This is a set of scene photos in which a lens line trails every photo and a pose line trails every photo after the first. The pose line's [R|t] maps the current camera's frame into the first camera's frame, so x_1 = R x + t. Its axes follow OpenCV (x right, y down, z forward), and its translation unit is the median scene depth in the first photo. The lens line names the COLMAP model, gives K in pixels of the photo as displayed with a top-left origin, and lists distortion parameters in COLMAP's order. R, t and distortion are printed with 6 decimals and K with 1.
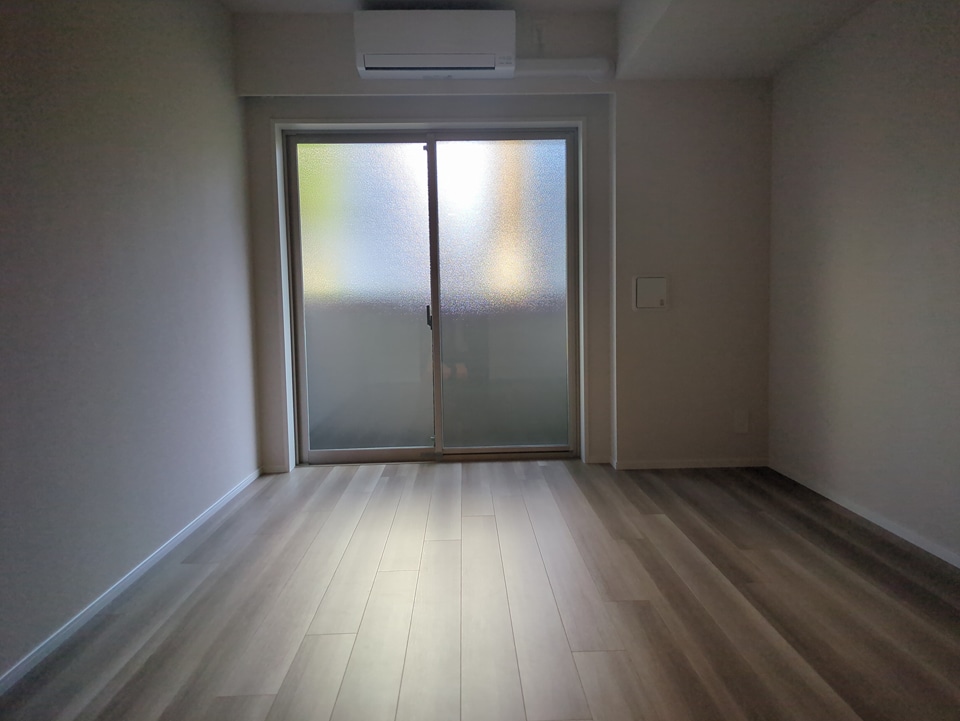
lens RADIAL K [[710.7, 0, 480.0], [0, 710.7, 360.5], [0, 0, 1]] dist [0.059222, -0.055623]
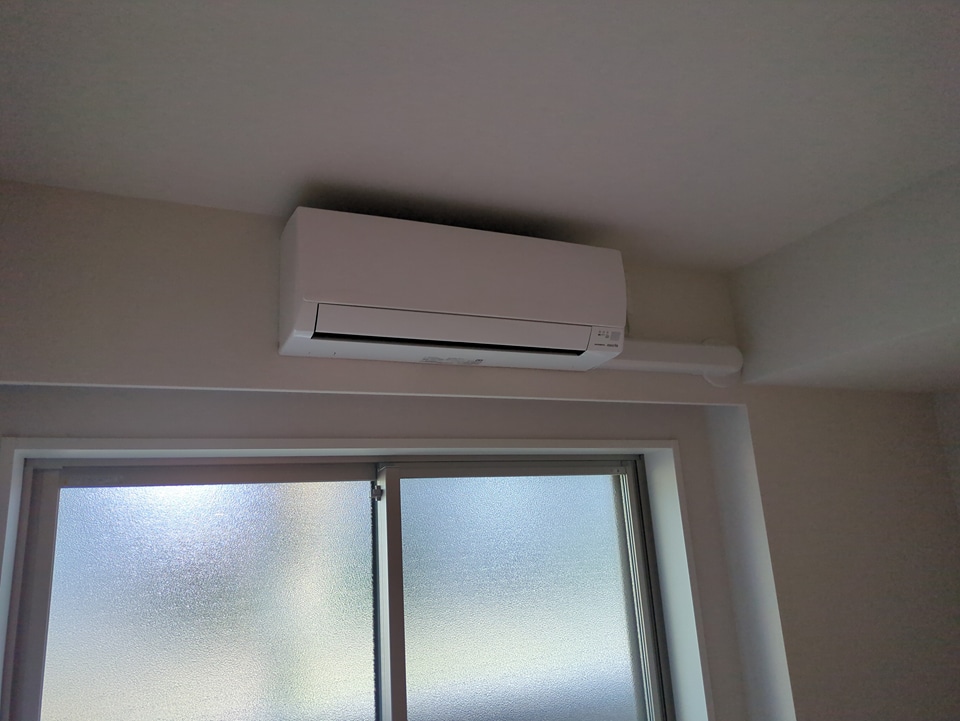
lens RADIAL K [[710.7, 0, 480.0], [0, 710.7, 360.5], [0, 0, 1]] dist [0.059222, -0.055623]
pose [[0.917726, 0.056863, 0.393123, -0.212679], [0.076255, 0.946071, -0.314858, -0.235955], [-0.389826, 0.318931, 0.863898, 0.563137]]
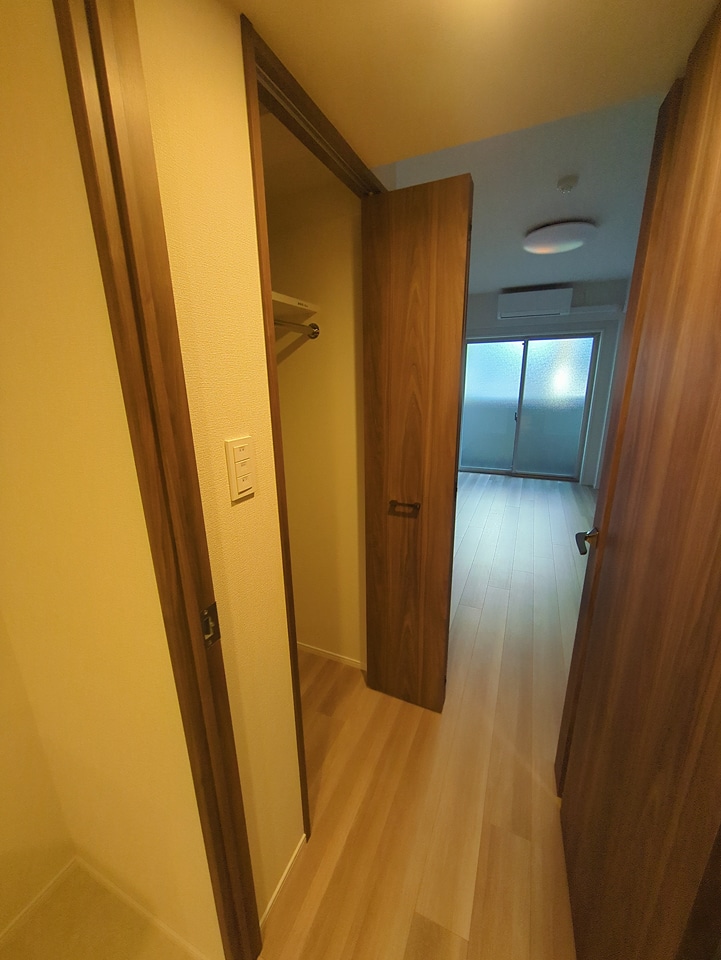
lens RADIAL K [[383.3, 0, 360.5], [0, 383.3, 480.0], [0, 0, 1]] dist [0.001664, 0.000005]
pose [[0.901559, 0.120896, -0.415423, 0.019191], [-0.036974, 0.978183, 0.204427, -0.101988], [0.431074, -0.168943, 0.886360, -0.430701]]
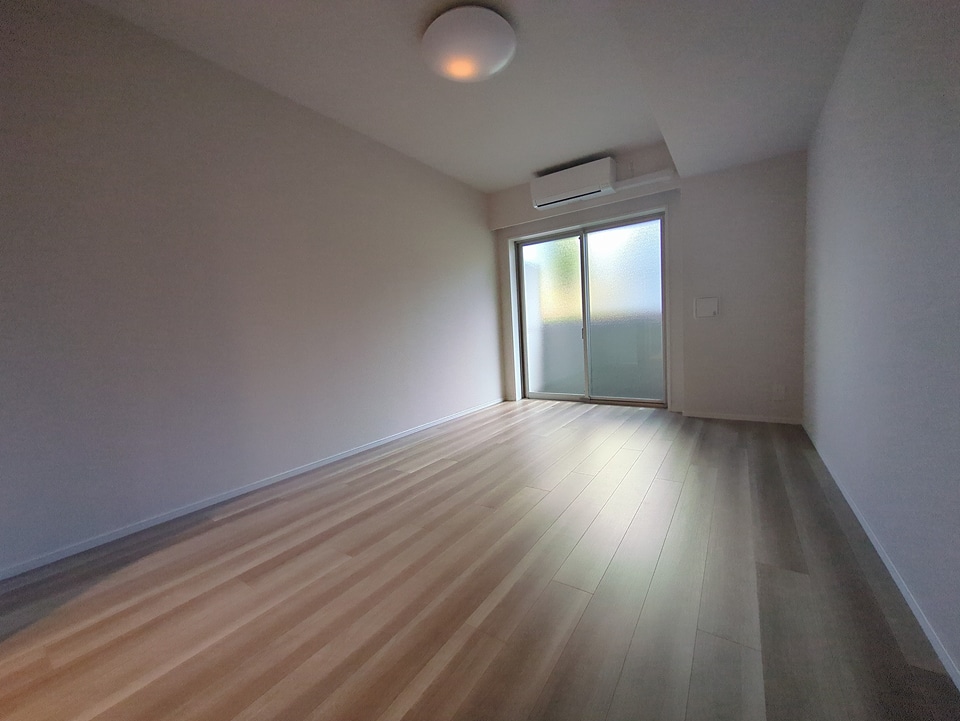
lens RADIAL K [[383.3, 0, 478.3], [0, 383.3, 365.5], [0, 0, 1]] dist [0.001664, 0.000005]
pose [[0.801965, 0.029512, -0.596641, 0.340453], [-0.003219, 0.998978, 0.045086, -0.002639], [0.597362, -0.034237, 0.801240, 0.004992]]
